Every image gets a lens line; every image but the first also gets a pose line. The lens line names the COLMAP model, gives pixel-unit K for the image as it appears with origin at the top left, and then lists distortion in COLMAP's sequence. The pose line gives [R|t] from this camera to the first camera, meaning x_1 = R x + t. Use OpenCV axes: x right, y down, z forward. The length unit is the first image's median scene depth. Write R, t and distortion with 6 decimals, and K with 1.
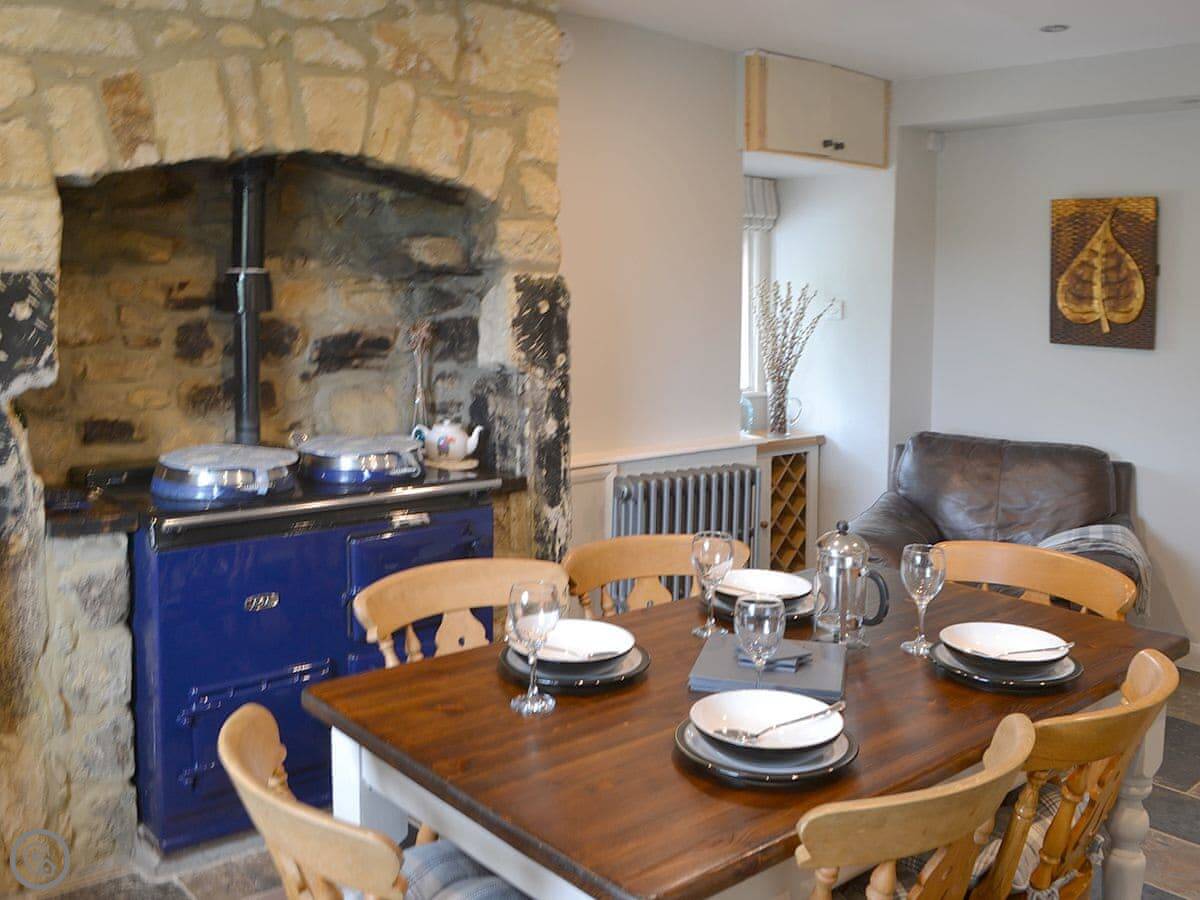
lens RADIAL K [[2724.3, 0, 600.0], [0, 2724.3, 450.0], [0, 0, 1]] dist [-0.031141, -0.140546]
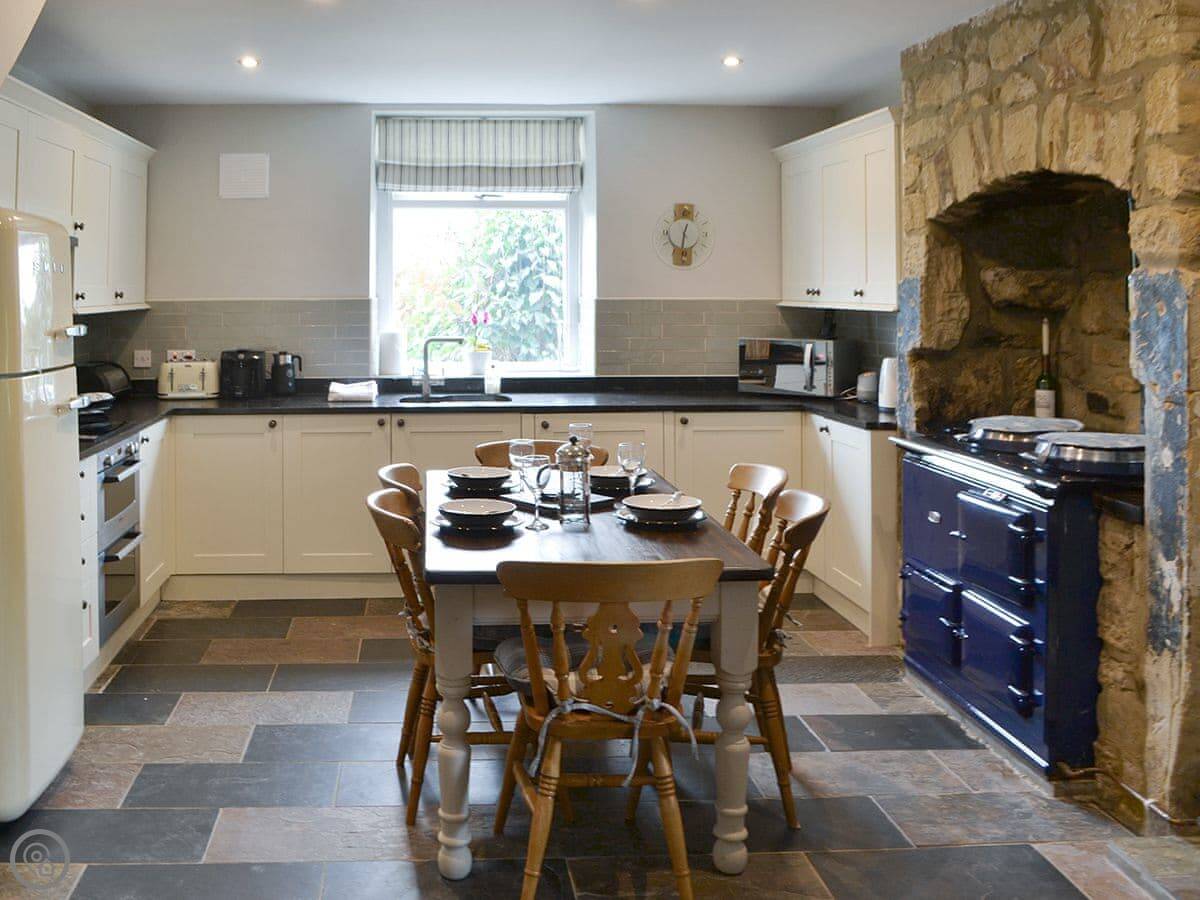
lens RADIAL K [[2724.3, 0, 600.0], [0, 2724.3, 450.0], [0, 0, 1]] dist [-0.031141, -0.140546]
pose [[-0.894138, -0.008053, -0.447719, 0.512773], [-0.062826, 0.992205, 0.107625, -0.090656], [0.443362, 0.124360, -0.887674, 1.706626]]
